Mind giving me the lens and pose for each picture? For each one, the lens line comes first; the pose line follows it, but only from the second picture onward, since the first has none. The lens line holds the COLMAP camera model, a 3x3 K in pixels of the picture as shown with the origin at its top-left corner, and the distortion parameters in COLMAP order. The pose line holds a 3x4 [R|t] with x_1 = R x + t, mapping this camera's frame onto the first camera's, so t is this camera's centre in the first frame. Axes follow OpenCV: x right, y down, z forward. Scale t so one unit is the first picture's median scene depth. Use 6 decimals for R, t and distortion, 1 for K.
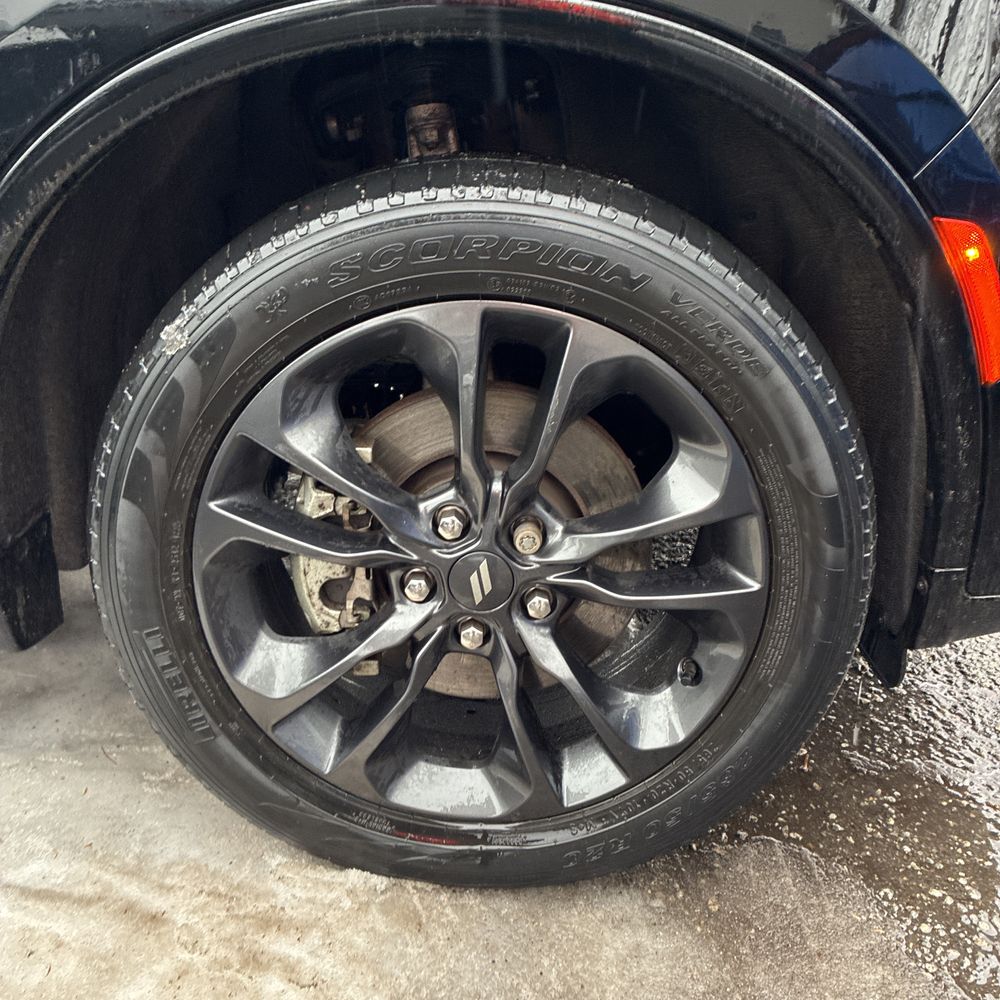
lens RADIAL K [[989.6, 0, 500.0], [0, 989.6, 500.0], [0, 0, 1]] dist [0.030684, -0.021911]
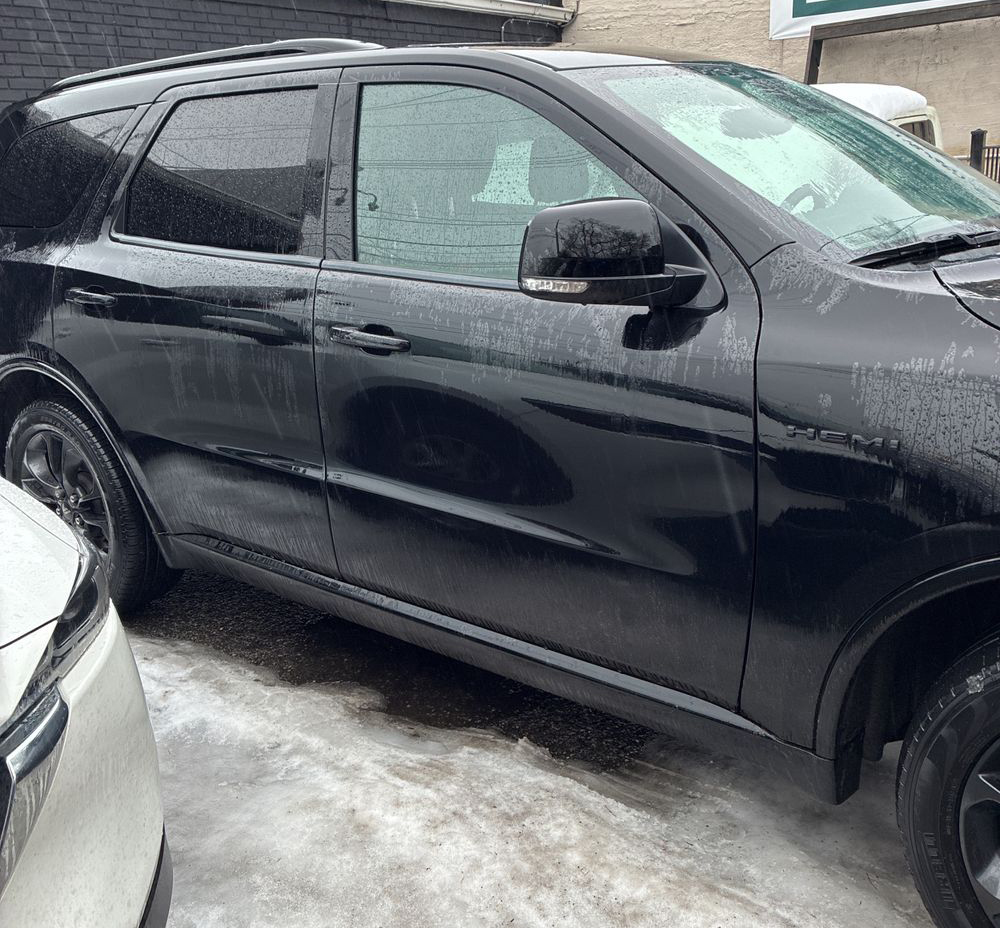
lens RADIAL K [[991.1, 0, 503.0], [0, 991.1, 425.4], [0, 0, 1]] dist [0.021366, 0.005787]
pose [[0.782426, 0.110728, -0.612821, 0.050647], [-0.181493, 0.981892, -0.054309, -0.324711], [0.595710, 0.153715, 0.788353, -0.880554]]
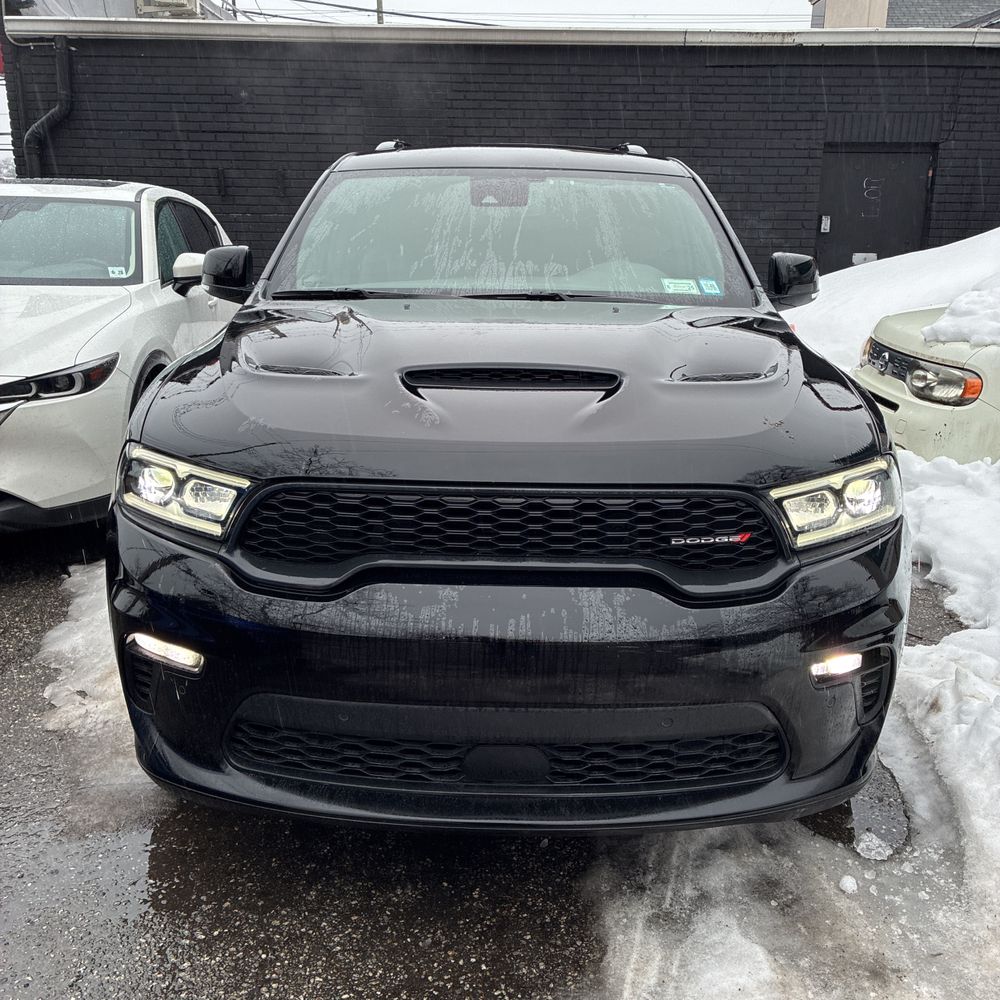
lens RADIAL K [[989.6, 0, 500.0], [0, 989.6, 500.0], [0, 0, 1]] dist [0.030684, -0.021911]
pose [[0.006936, 0.272060, -0.962255, 2.623656], [-0.394531, 0.884961, 0.247363, -1.276422], [0.918856, 0.377924, 0.113474, 1.329244]]
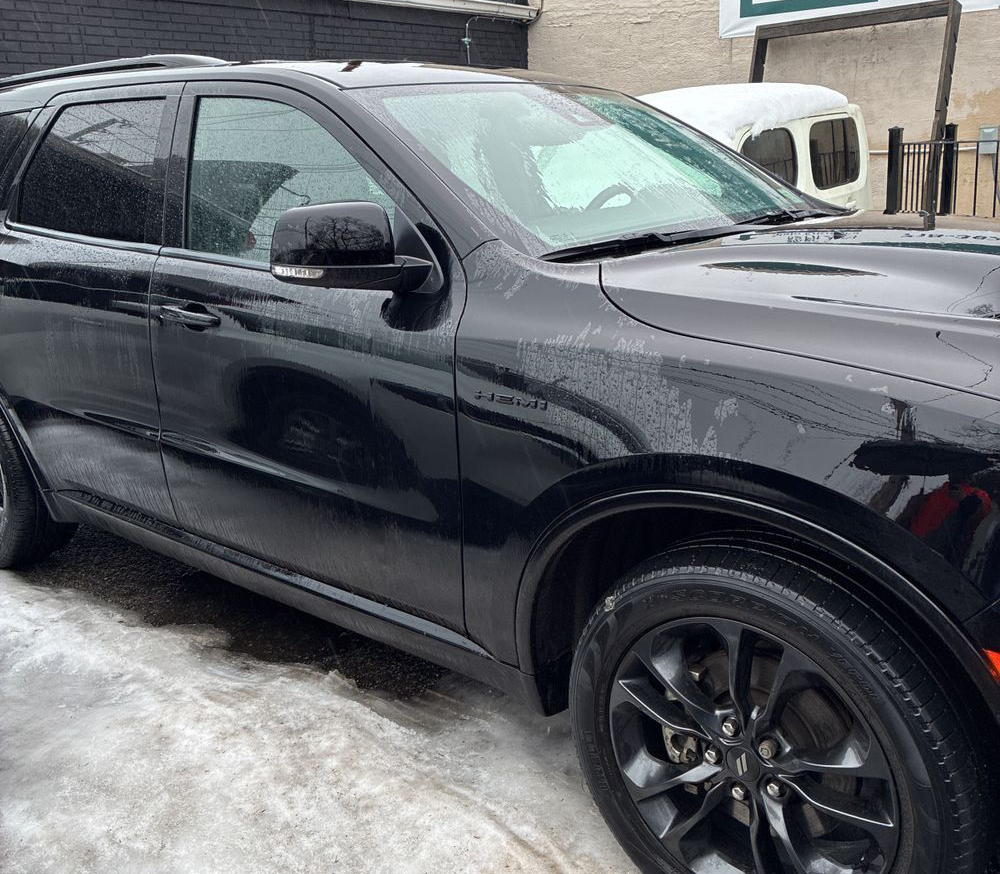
lens RADIAL K [[989.5, 0, 499.3], [0, 989.5, 380.0], [0, 0, 1]] dist [0.025346, 0.004431]
pose [[0.771388, 0.101130, -0.628278, 0.704766], [-0.193171, 0.977918, -0.079762, -0.371337], [0.606338, 0.182892, 0.773889, -0.809444]]
